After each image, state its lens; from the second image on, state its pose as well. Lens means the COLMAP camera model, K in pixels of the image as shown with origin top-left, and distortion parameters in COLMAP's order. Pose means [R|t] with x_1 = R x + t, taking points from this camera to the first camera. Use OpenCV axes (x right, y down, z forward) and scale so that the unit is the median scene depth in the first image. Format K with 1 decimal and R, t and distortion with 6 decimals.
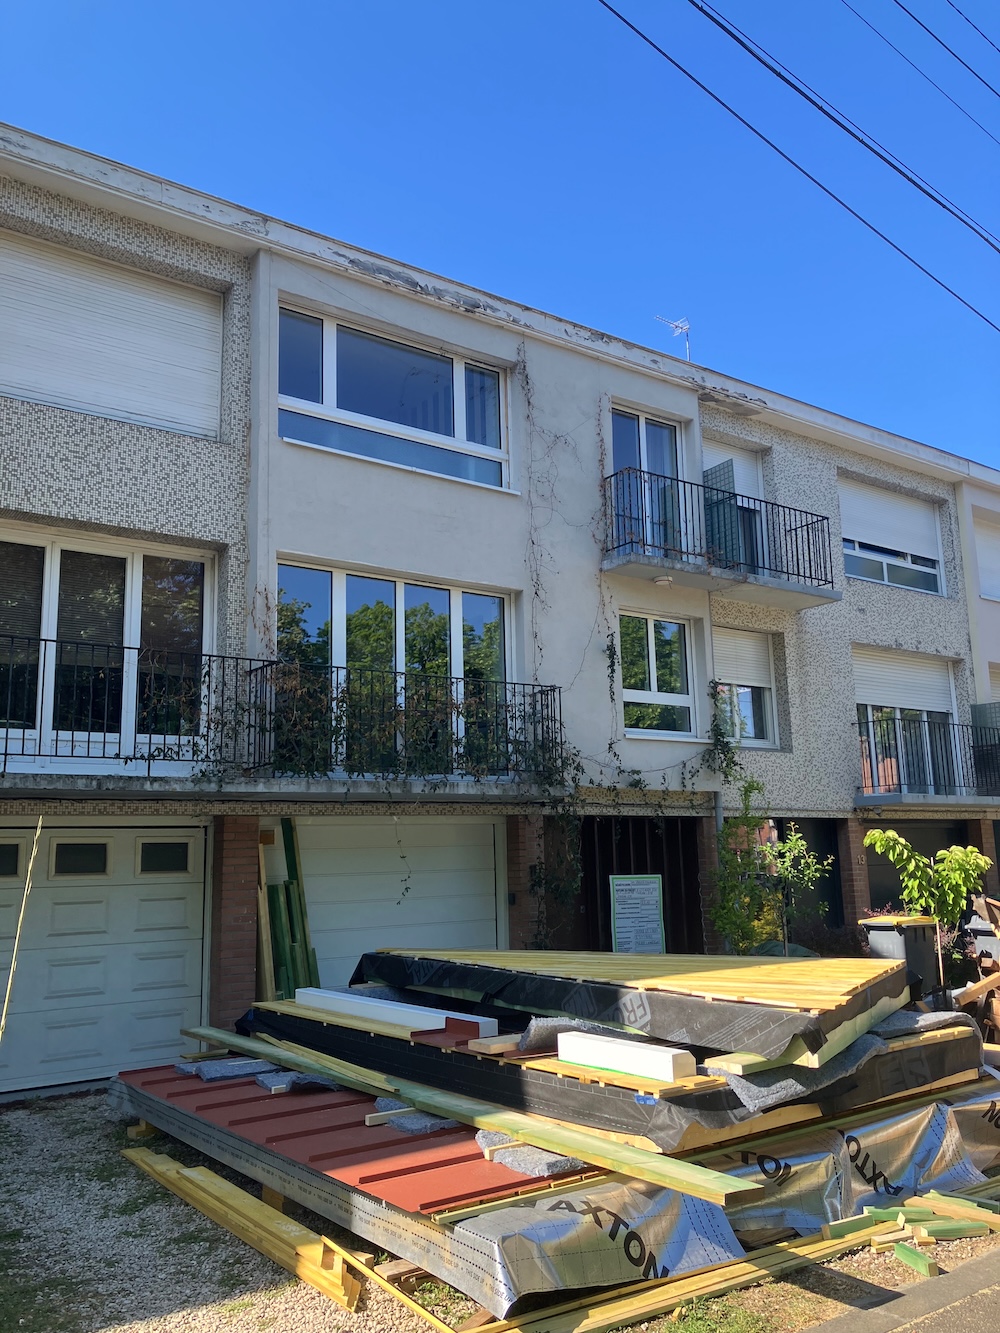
lens RADIAL K [[1096.3, 0, 500.0], [0, 1096.3, 666.5], [0, 0, 1]] dist [0.125869, -0.268814]
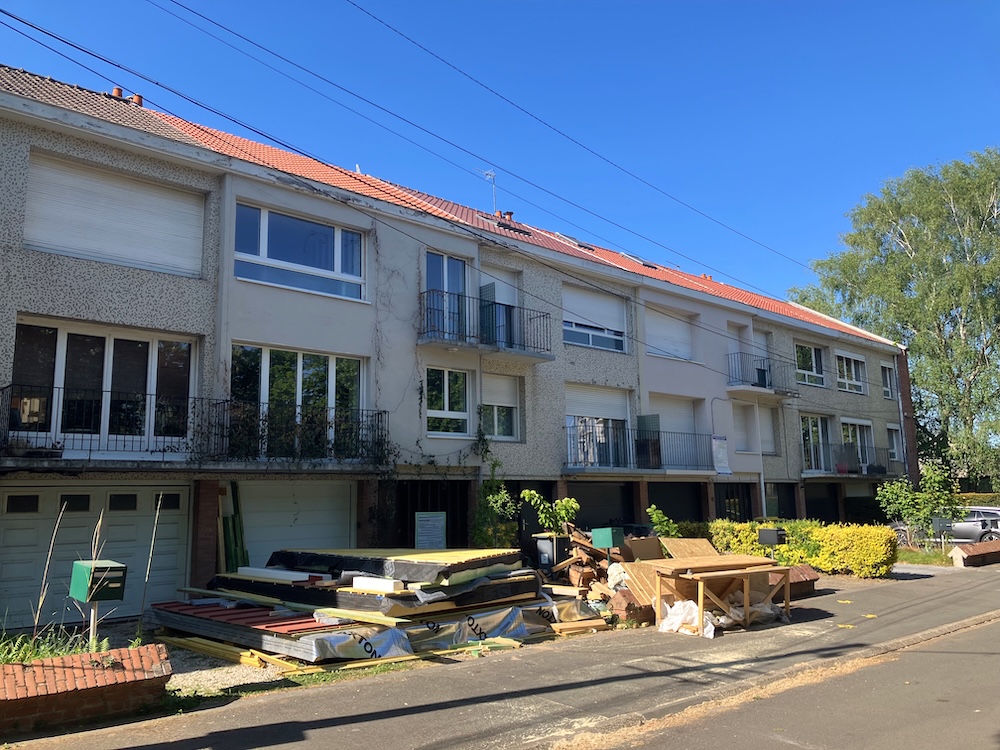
lens RADIAL K [[822.4, 0, 500.0], [0, 822.4, 375.0], [0, 0, 1]] dist [0.125869, -0.268814]
pose [[0.991447, 0.028013, 0.127470, 0.069022], [-0.030837, 0.999320, 0.020229, -0.084320], [-0.126817, -0.023987, 0.991636, -0.447910]]
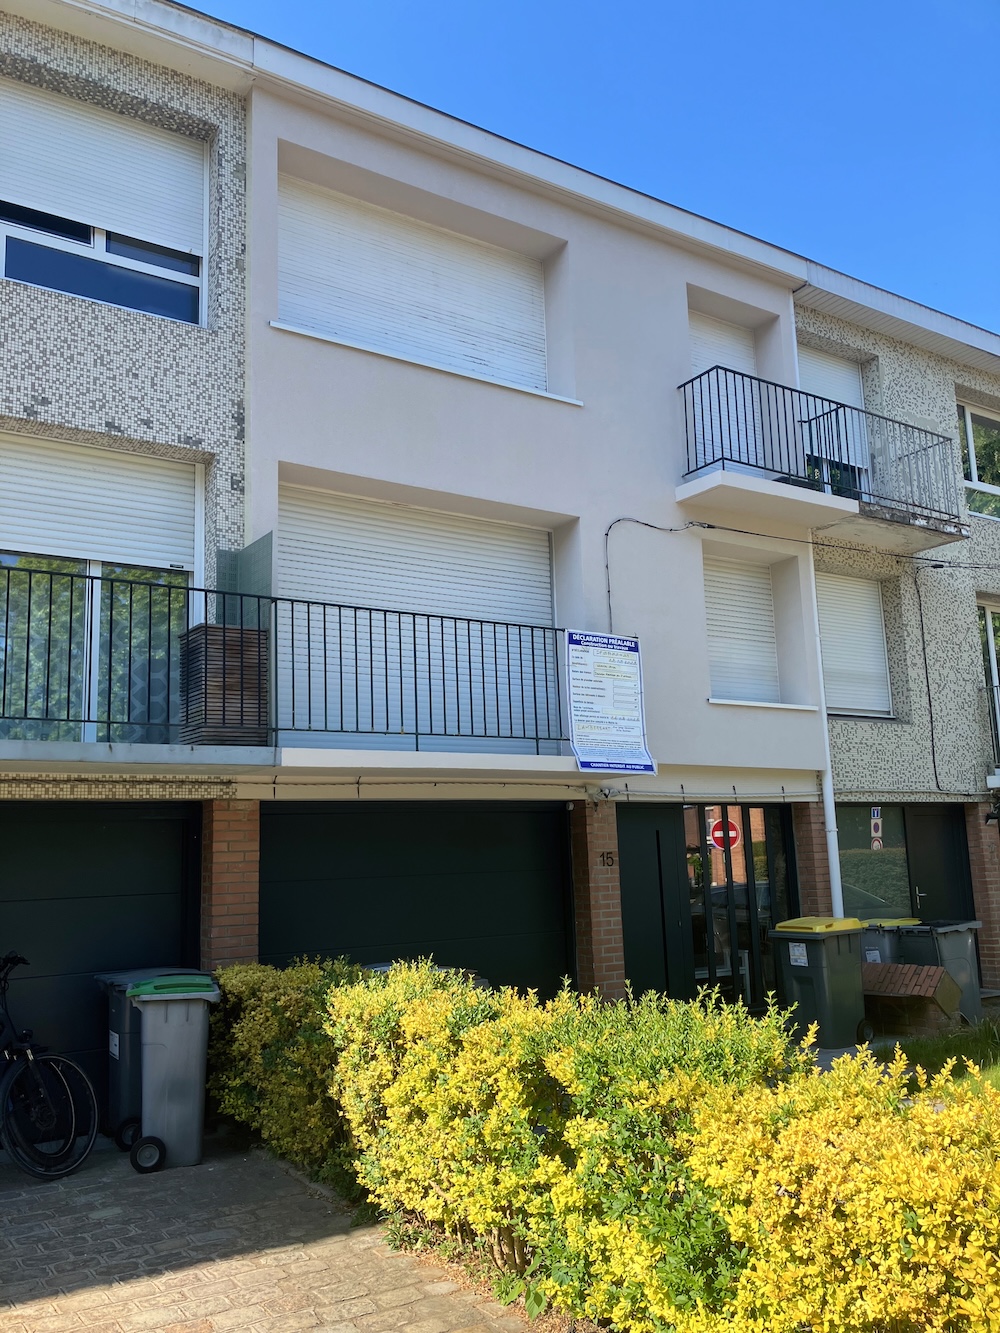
lens RADIAL K [[1096.3, 0, 500.0], [0, 1096.3, 666.5], [0, 0, 1]] dist [0.125869, -0.268814]
pose [[0.999123, -0.007464, -0.041189, 0.942003], [0.007869, 0.999922, 0.009675, 0.132517], [0.041114, -0.009991, 0.999105, 0.920839]]
